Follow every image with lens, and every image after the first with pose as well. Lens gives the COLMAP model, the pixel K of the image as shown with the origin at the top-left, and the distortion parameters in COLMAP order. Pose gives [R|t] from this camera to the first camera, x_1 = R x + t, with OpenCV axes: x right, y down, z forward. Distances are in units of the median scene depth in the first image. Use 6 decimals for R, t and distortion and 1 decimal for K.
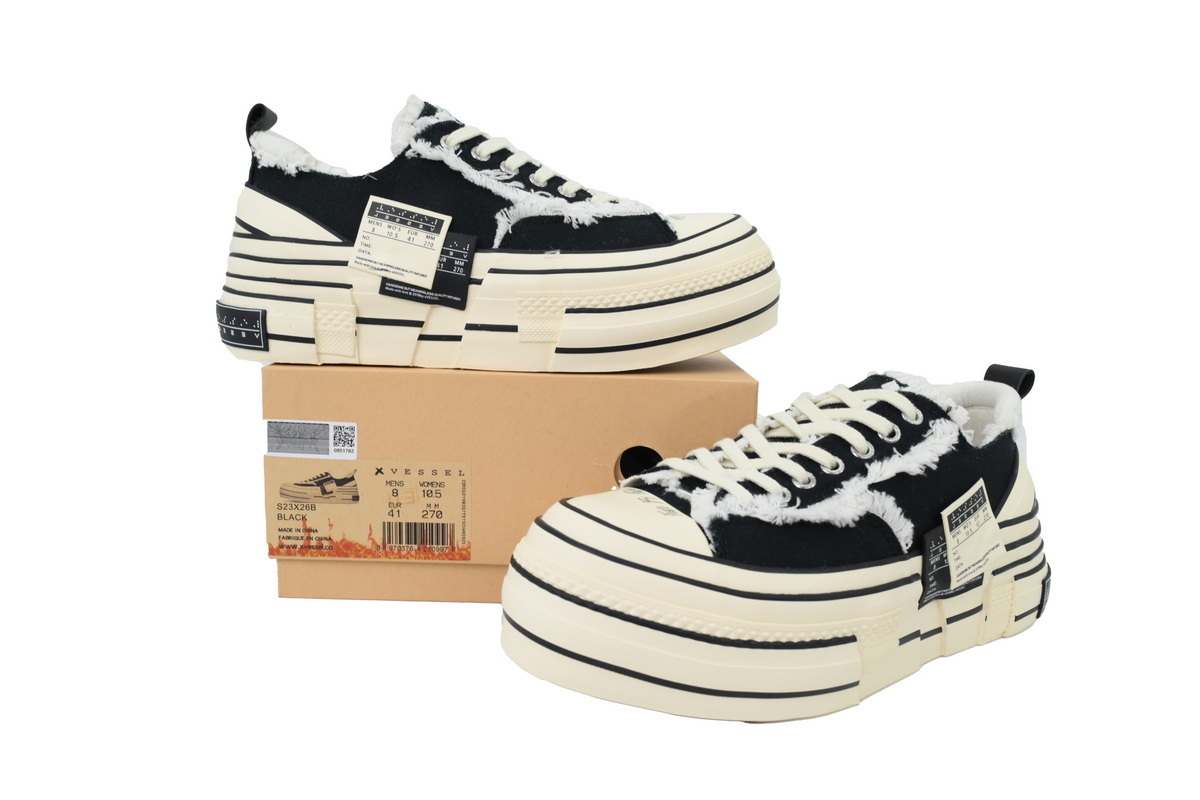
lens RADIAL K [[939.1, 0, 600.0], [0, 939.1, 400.0], [0, 0, 1]] dist [0.003739, -0.000147]
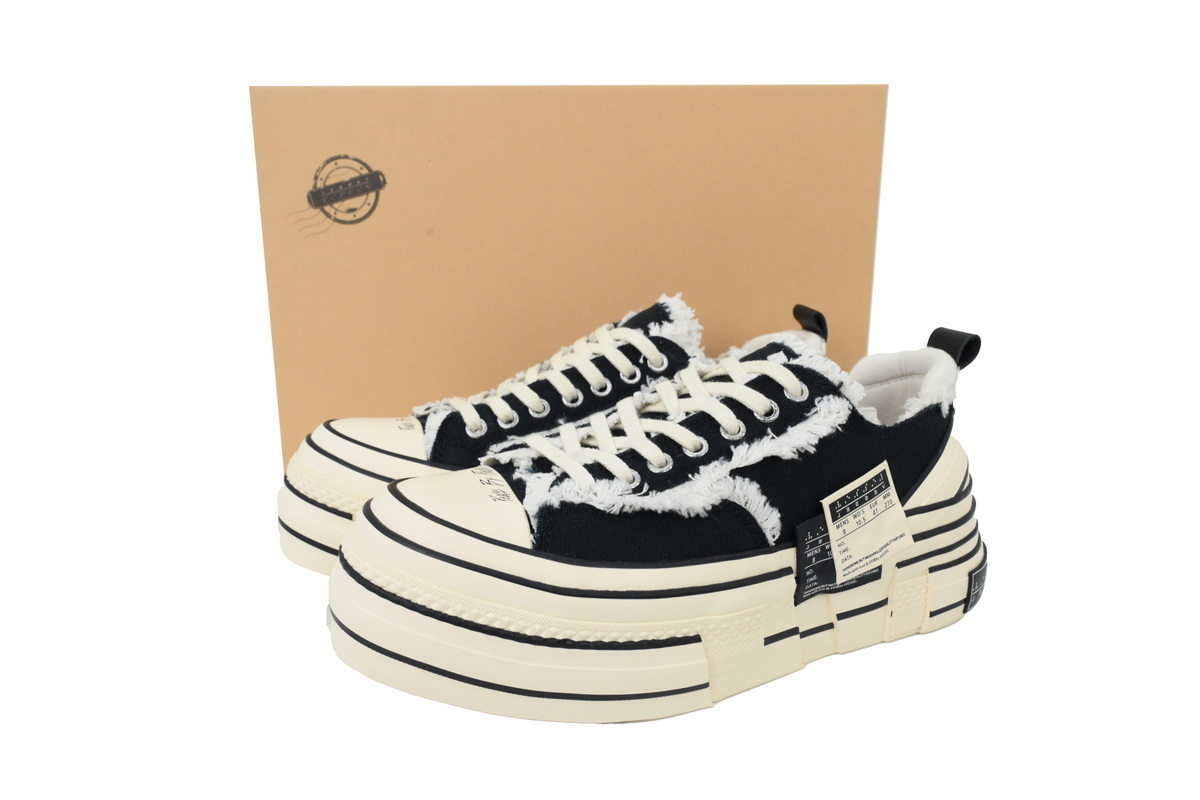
lens RADIAL K [[939.1, 0, 600.0], [0, 939.1, 400.0], [0, 0, 1]] dist [0.003739, -0.000147]
pose [[0.991819, 0.010311, -0.127233, 0.269886], [-0.001697, 0.997710, 0.067621, -0.037098], [0.127638, -0.066852, 0.989565, 0.090937]]
